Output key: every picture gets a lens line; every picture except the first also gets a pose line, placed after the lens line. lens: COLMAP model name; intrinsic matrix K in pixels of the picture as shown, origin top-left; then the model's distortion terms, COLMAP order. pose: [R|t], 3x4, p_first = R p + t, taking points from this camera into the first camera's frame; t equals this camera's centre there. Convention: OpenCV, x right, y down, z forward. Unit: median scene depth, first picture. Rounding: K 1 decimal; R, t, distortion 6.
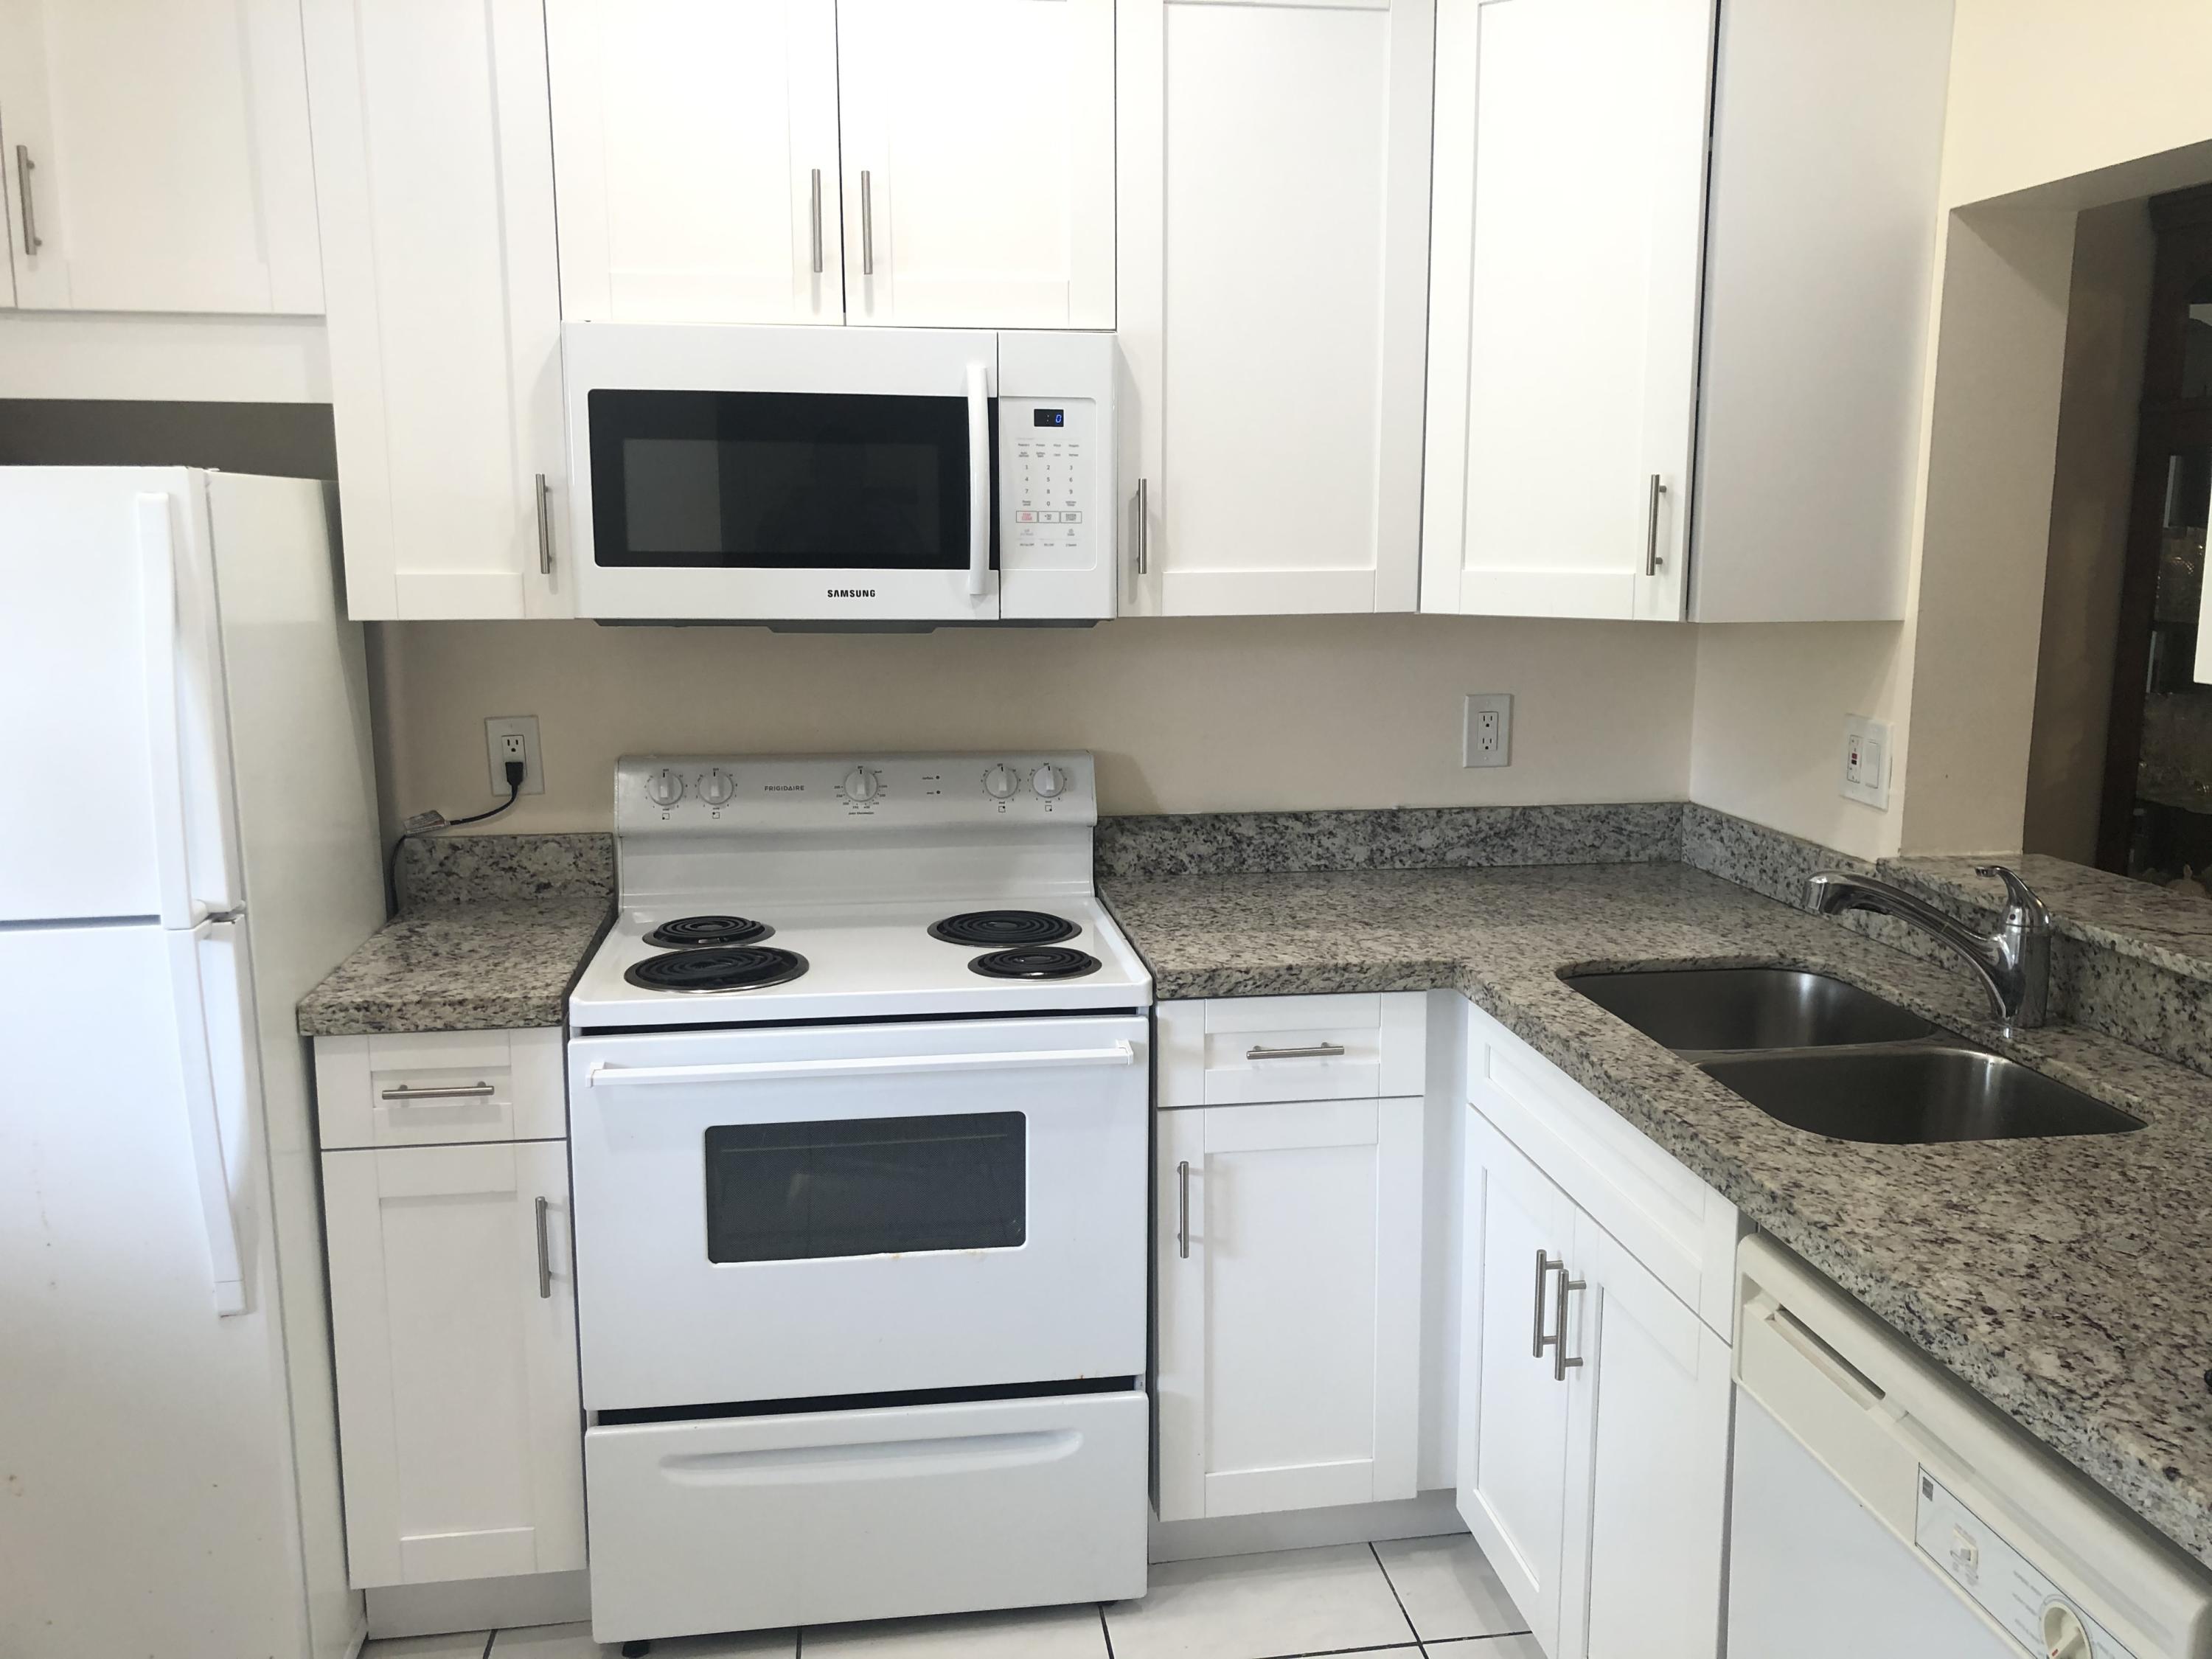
lens RADIAL K [[1799.6, 0, 1104.9], [0, 1799.6, 823.9], [0, 0, 1]] dist [0.034077, -0.060229]
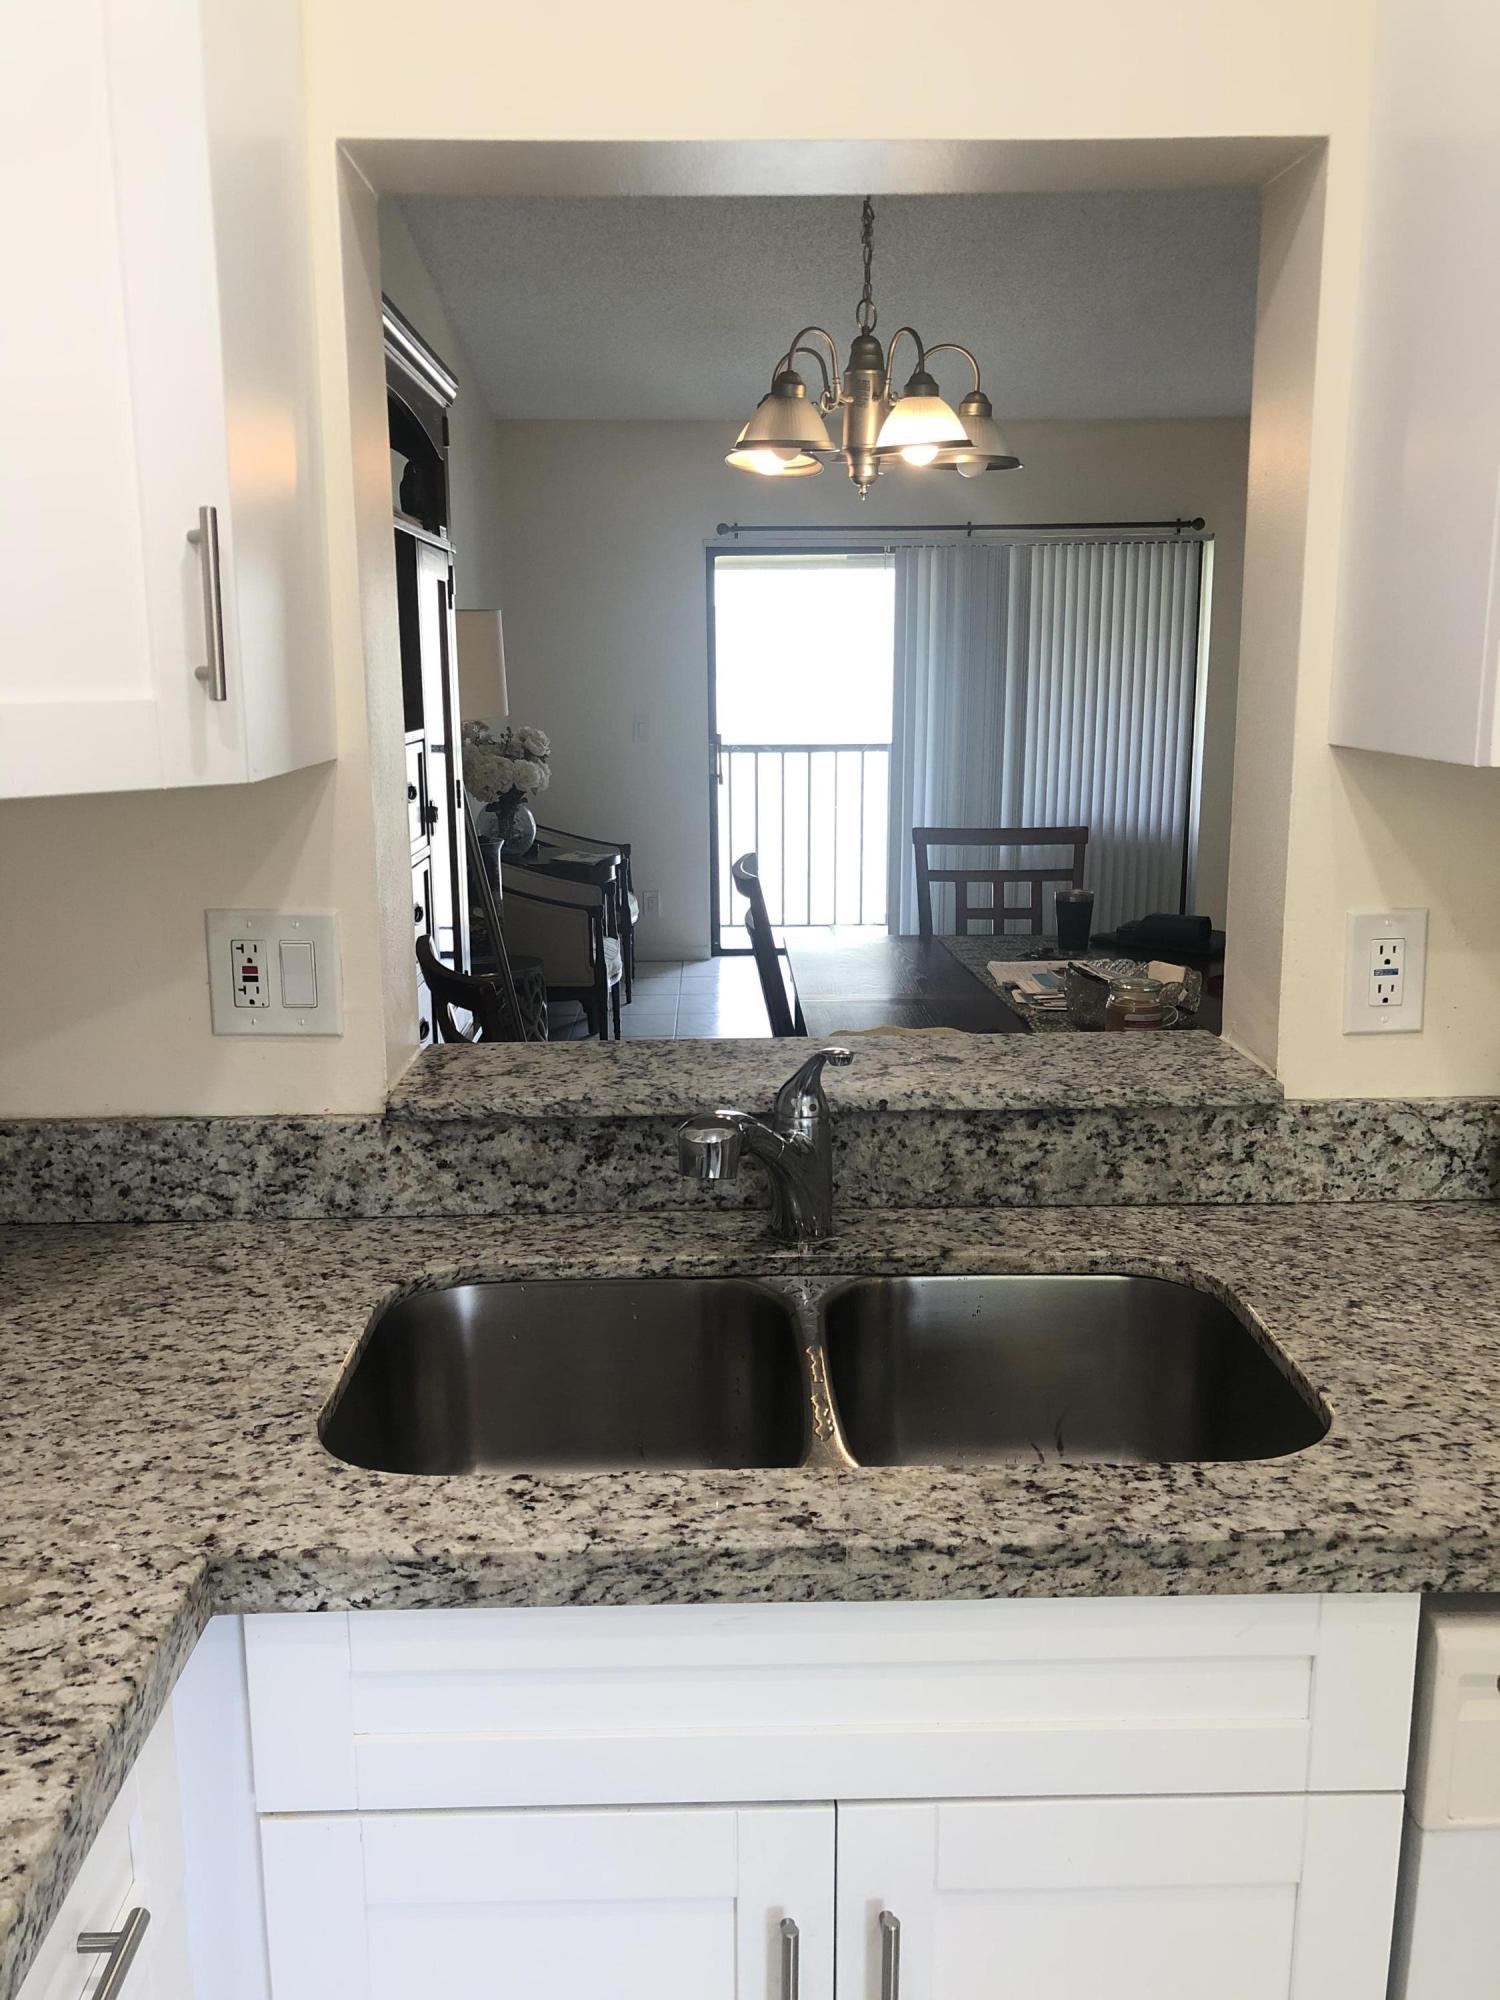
lens RADIAL K [[1627.1, 0, 745.0], [0, 1627.1, 1000.0], [0, 0, 1]] dist [0.034077, -0.060229]
pose [[0.123605, -0.204531, 0.971025, -0.186997], [0.176341, 0.967482, 0.181337, -0.130003], [-0.976538, 0.148817, 0.155653, 0.913561]]
